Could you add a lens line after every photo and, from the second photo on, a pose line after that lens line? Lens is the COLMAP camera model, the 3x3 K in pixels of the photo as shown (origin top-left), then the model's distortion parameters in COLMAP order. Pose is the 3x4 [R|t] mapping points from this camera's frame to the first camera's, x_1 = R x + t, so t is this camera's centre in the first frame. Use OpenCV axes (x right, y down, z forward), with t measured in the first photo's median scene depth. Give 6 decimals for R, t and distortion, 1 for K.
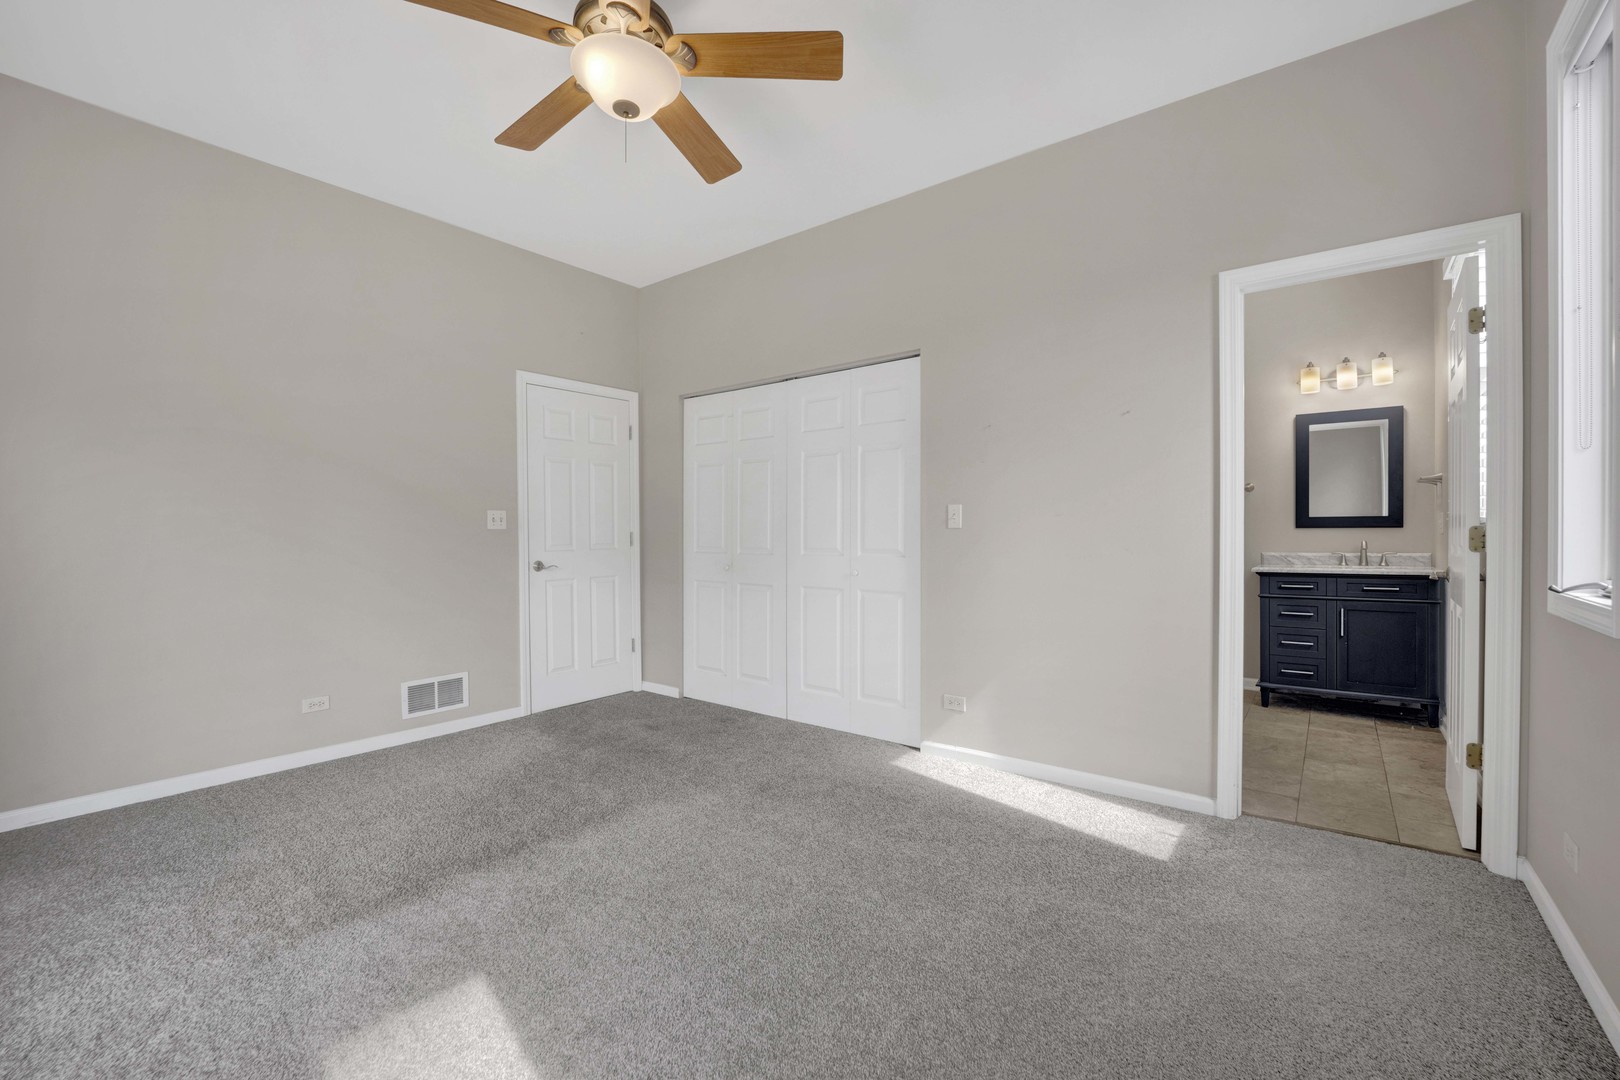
lens RADIAL K [[678.8, 0, 802.4], [0, 678.8, 538.8], [0, 0, 1]] dist [-0.019509, -0.000210]
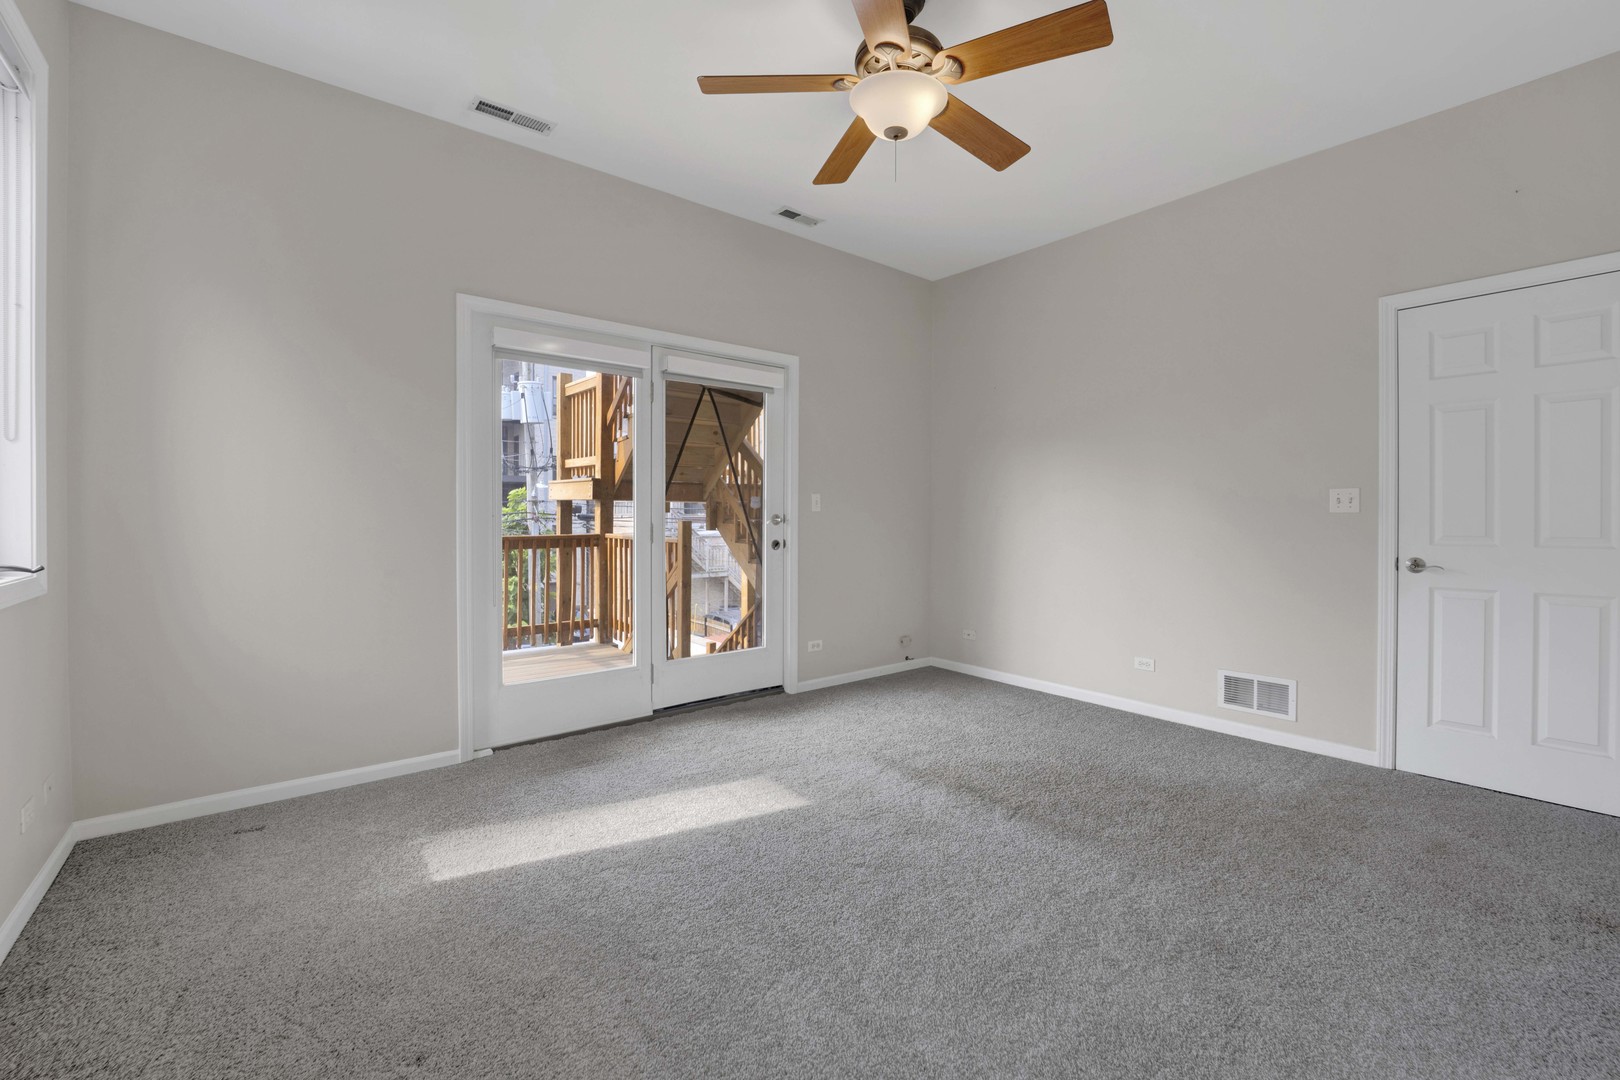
lens RADIAL K [[687.0, 0, 811.6], [0, 687.0, 536.2], [0, 0, 1]] dist [-0.020979, -0.000499]
pose [[-0.218729, 0.039364, -0.974991, 0.483160], [-0.006031, 0.999112, 0.041691, -0.017060], [0.975767, 0.014999, -0.218298, 0.618991]]
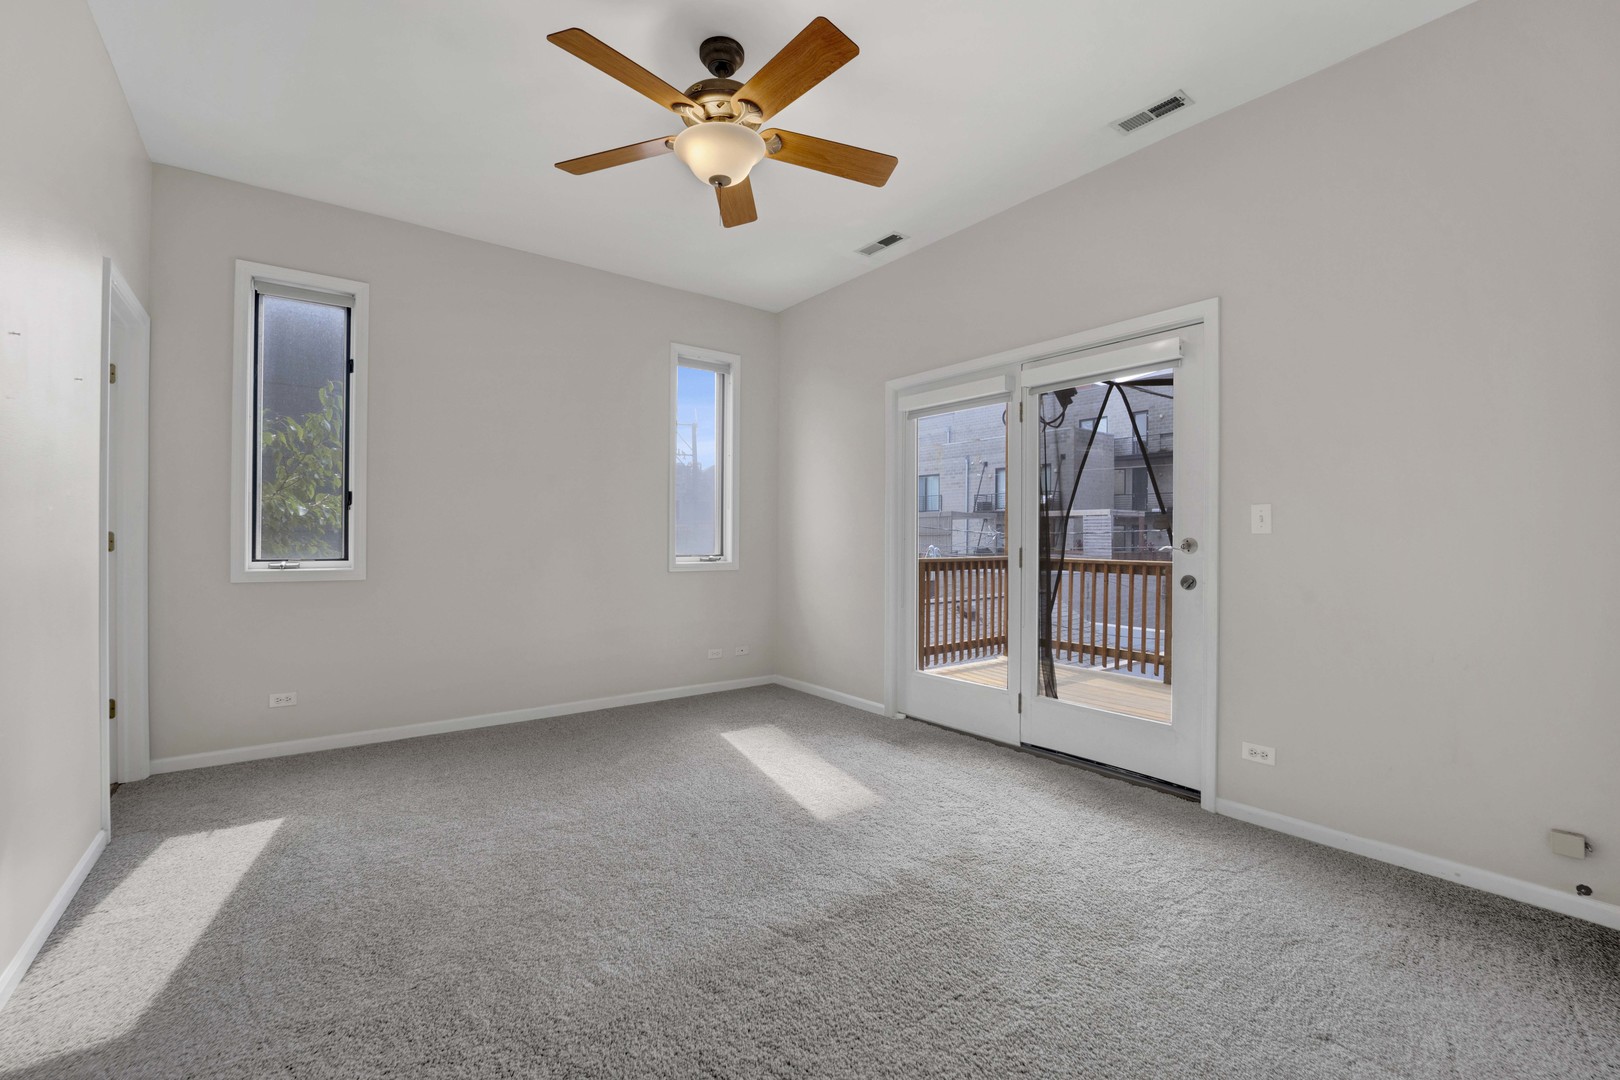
lens RADIAL K [[687.0, 0, 811.6], [0, 687.0, 536.2], [0, 0, 1]] dist [-0.020979, -0.000499]
pose [[-0.967010, 0.001964, 0.254731, -0.403918], [0.002634, 0.999994, 0.002289, -0.010114], [-0.254725, 0.002884, -0.967009, 1.183623]]
